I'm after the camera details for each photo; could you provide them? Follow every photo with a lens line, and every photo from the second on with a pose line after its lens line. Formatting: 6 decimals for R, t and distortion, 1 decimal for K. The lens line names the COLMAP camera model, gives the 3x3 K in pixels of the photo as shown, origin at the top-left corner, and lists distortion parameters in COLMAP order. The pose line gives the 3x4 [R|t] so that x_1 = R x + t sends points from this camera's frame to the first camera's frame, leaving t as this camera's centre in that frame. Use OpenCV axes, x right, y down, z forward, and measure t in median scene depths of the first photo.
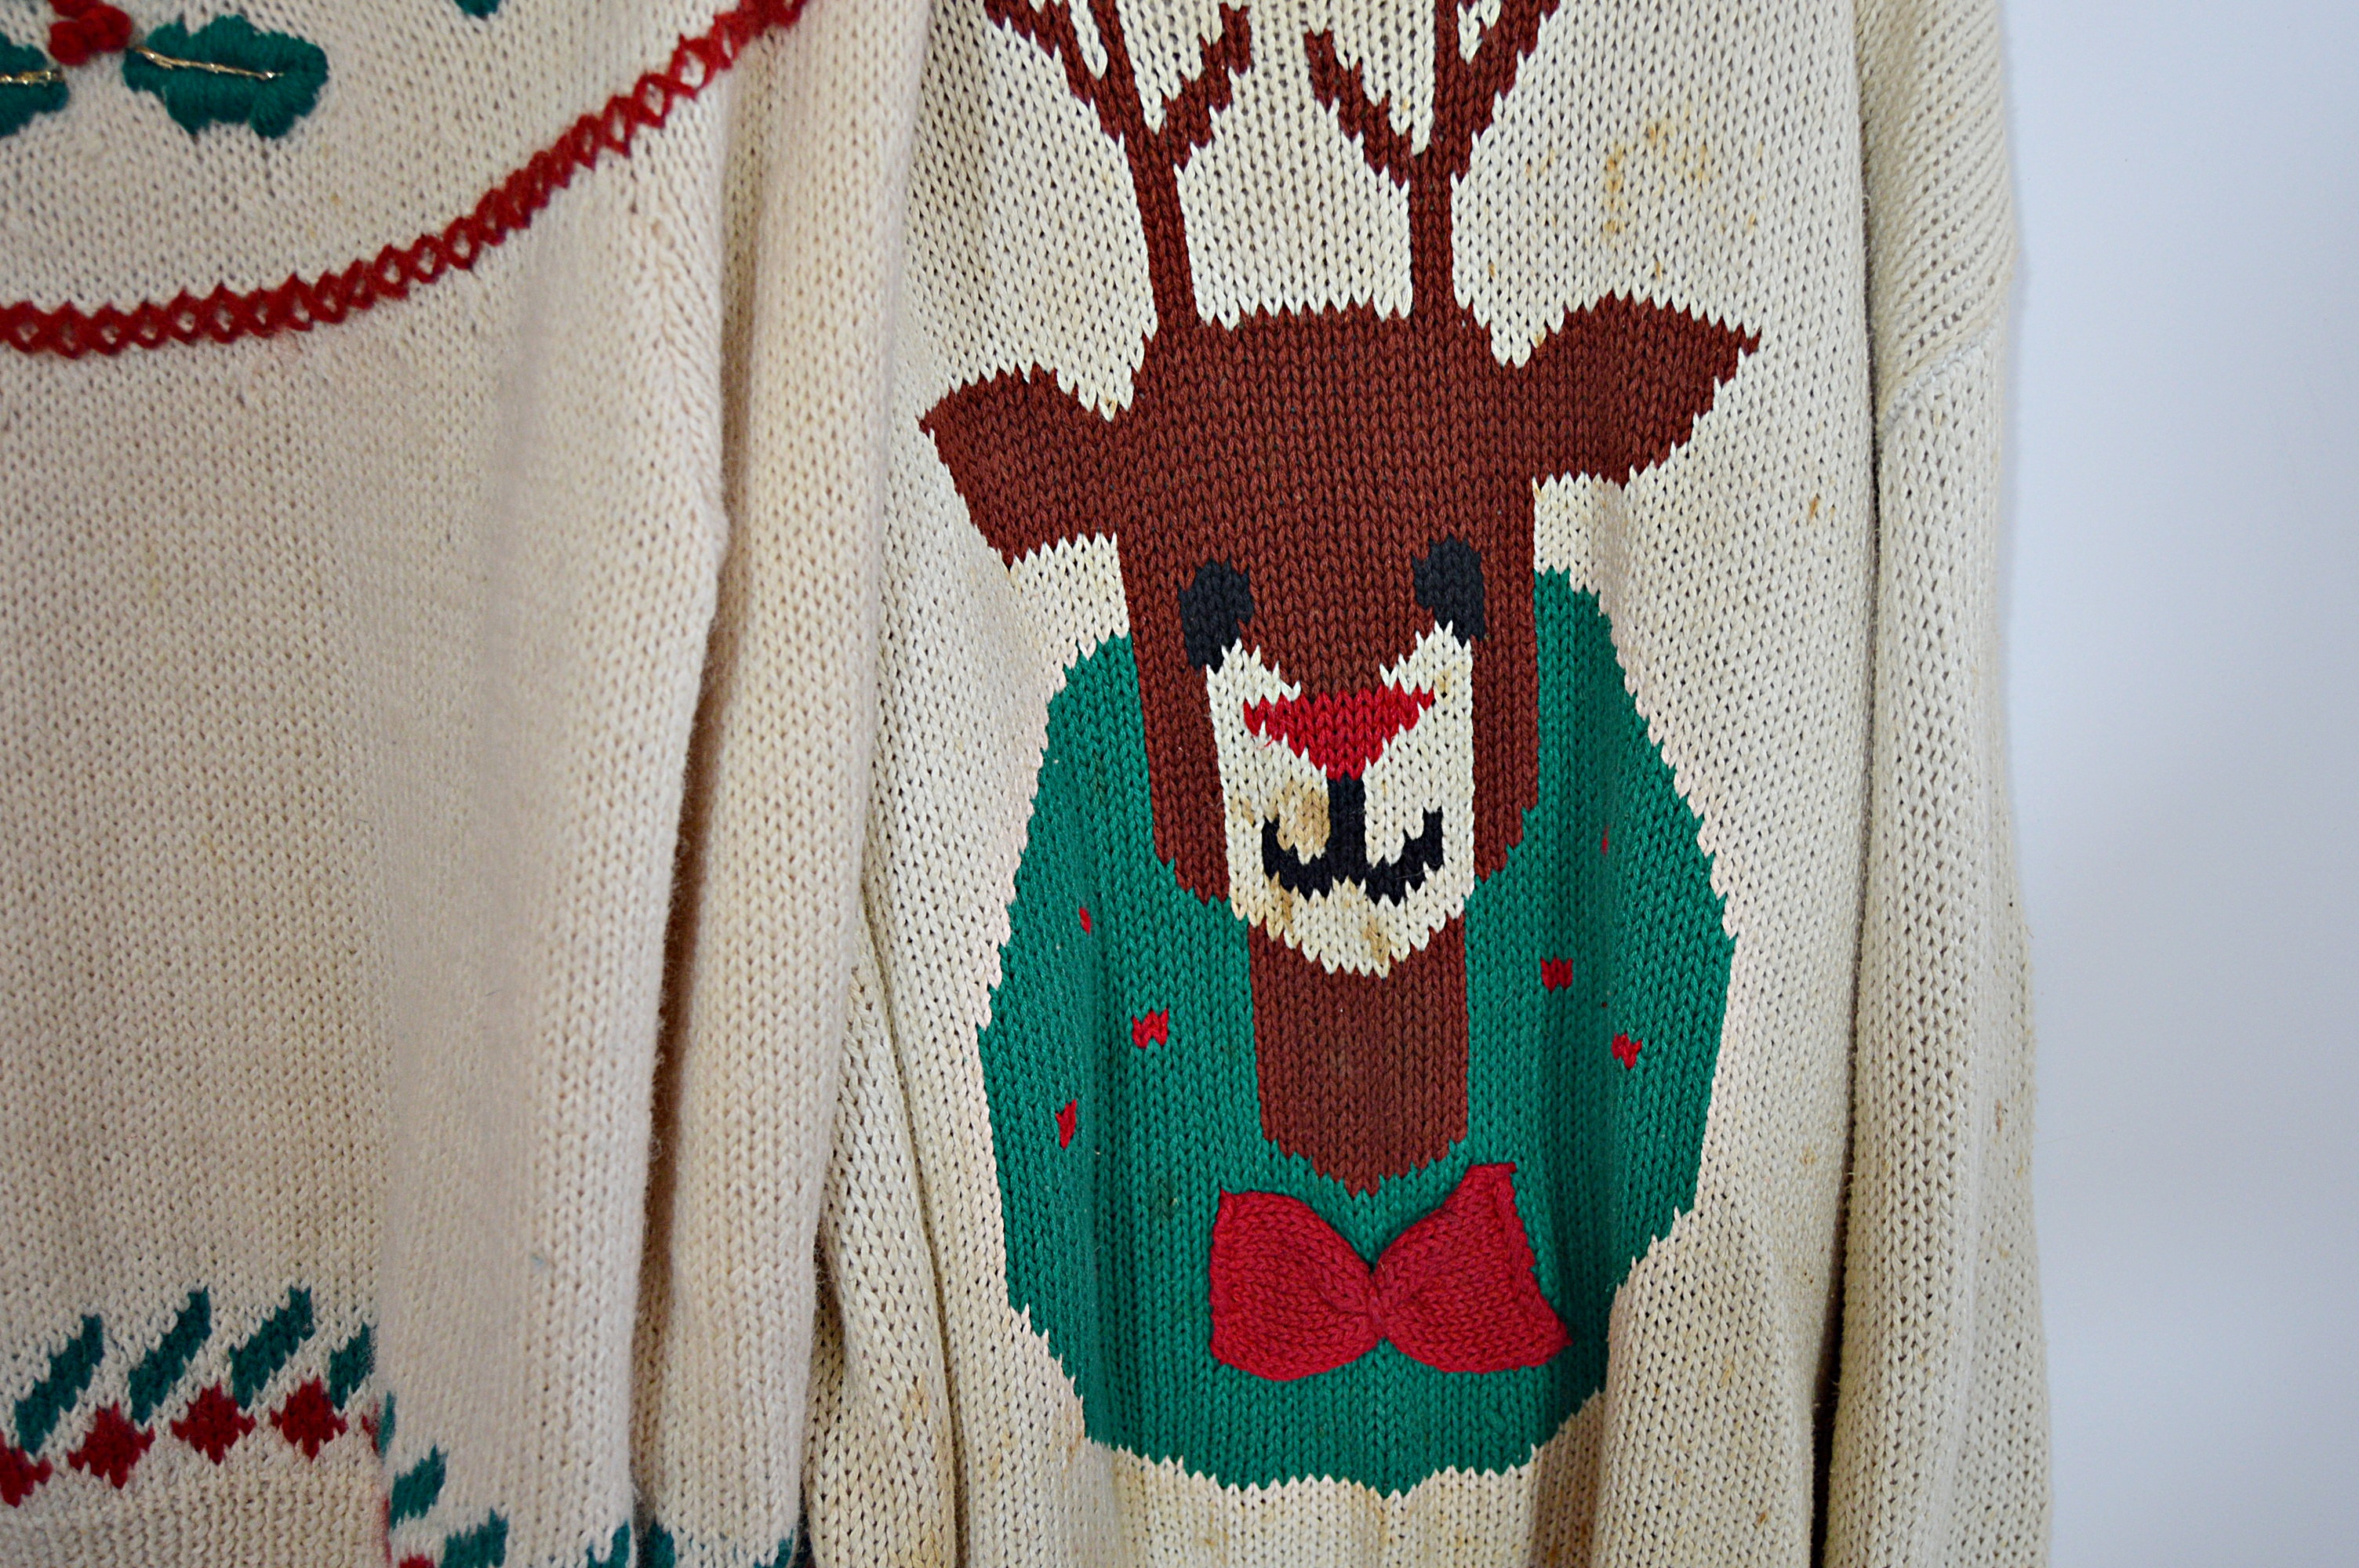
lens RADIAL K [[2301.8, 0, 1041.8], [0, 2301.8, 782.3], [0, 0, 1]] dist [-0.090453, 0.001998]
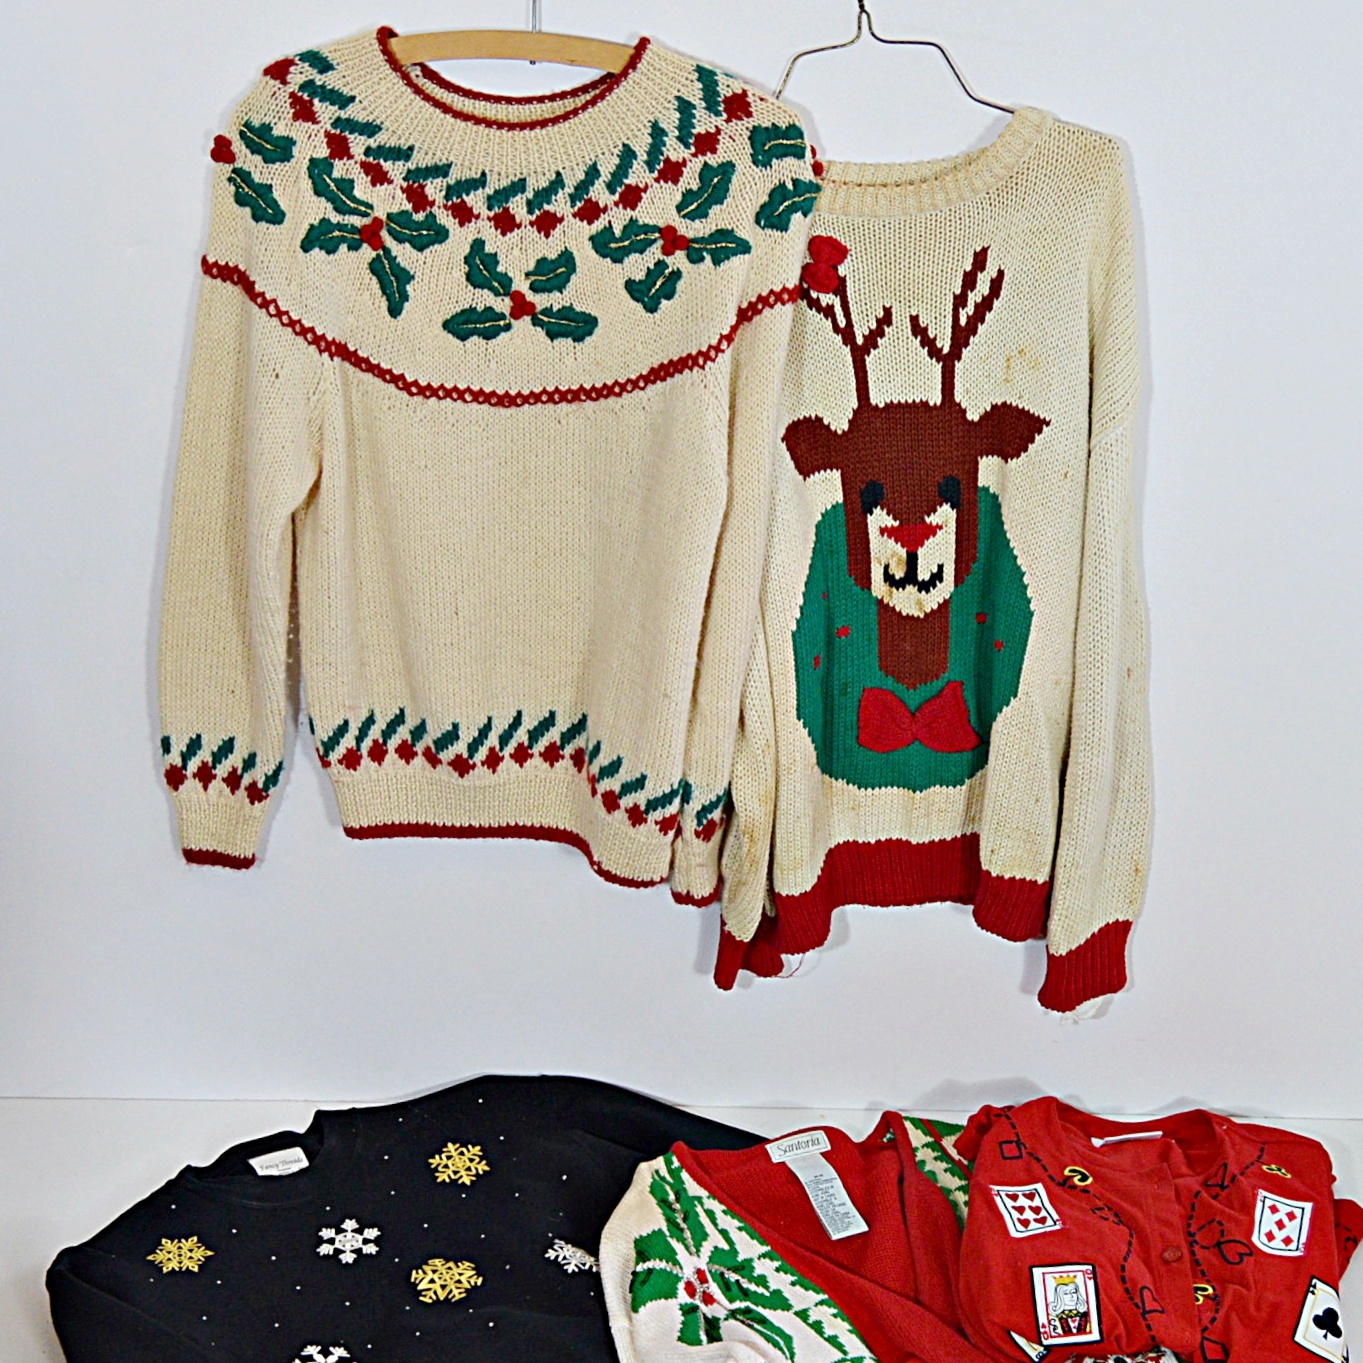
lens RADIAL K [[1455.3, 0, 681.5], [0, 1455.3, 681.5], [0, 0, 1]] dist [-0.150162, 0.011332]
pose [[0.998909, 0.034131, -0.031875, -0.109803], [-0.028789, 0.987470, 0.155158, -0.127068], [0.036771, -0.154071, 0.987375, -0.966424]]
